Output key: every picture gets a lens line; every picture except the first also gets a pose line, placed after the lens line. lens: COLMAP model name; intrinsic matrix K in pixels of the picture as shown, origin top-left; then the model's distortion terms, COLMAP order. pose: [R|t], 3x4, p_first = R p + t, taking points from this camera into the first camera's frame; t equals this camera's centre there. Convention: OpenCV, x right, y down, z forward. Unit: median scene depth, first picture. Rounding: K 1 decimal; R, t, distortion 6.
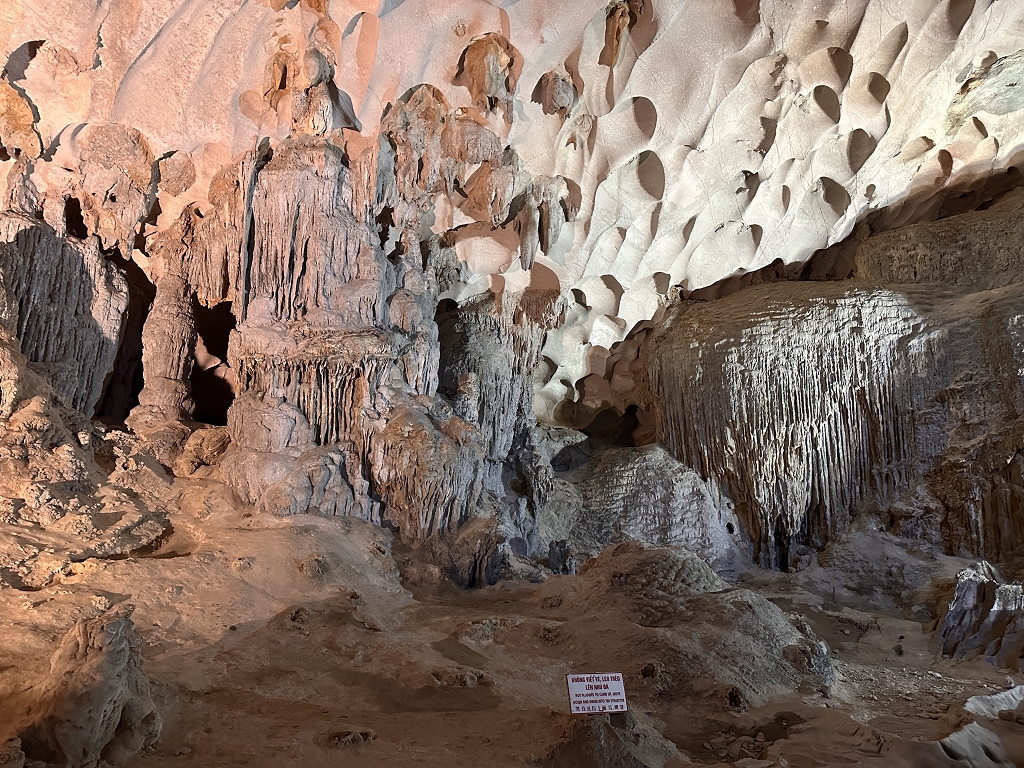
lens RADIAL K [[710.5, 0, 511.1], [0, 710.5, 378.0], [0, 0, 1]] dist [0.065940, -0.097837]
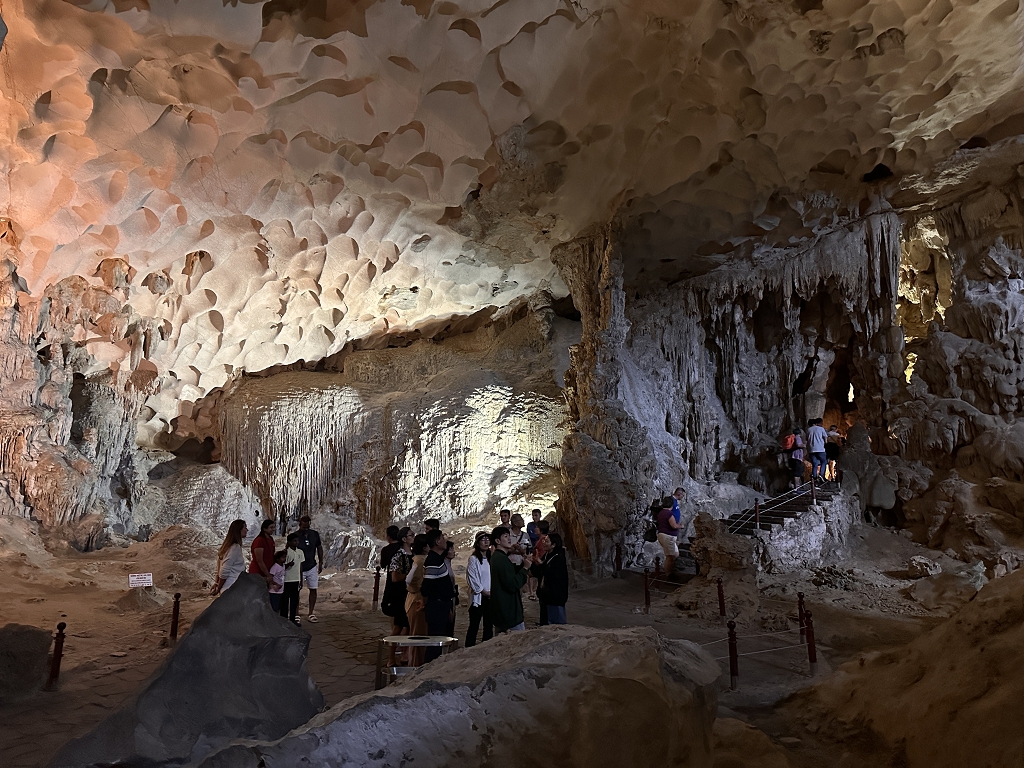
lens RADIAL K [[710.5, 0, 512.9], [0, 710.5, 378.3], [0, 0, 1]] dist [0.065940, -0.097837]
pose [[0.882952, 0.060364, 0.465566, 0.023146], [-0.075510, 0.997048, 0.013931, -0.215263], [-0.463350, -0.047455, 0.884904, -0.928268]]
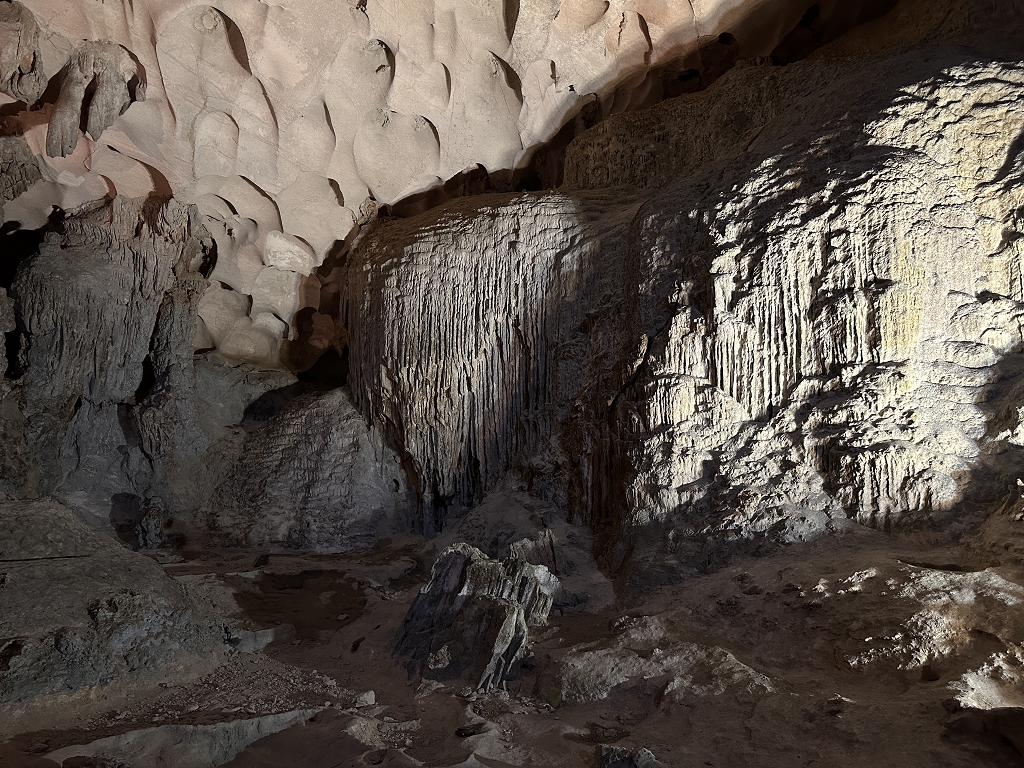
lens RADIAL K [[710.5, 0, 513.4], [0, 710.5, 386.6], [0, 0, 1]] dist [0.065940, -0.097837]
pose [[0.998258, 0.016186, -0.056735, 0.548942], [-0.012807, 0.998150, 0.059431, 0.046445], [0.057592, -0.058601, 0.996619, 0.199763]]
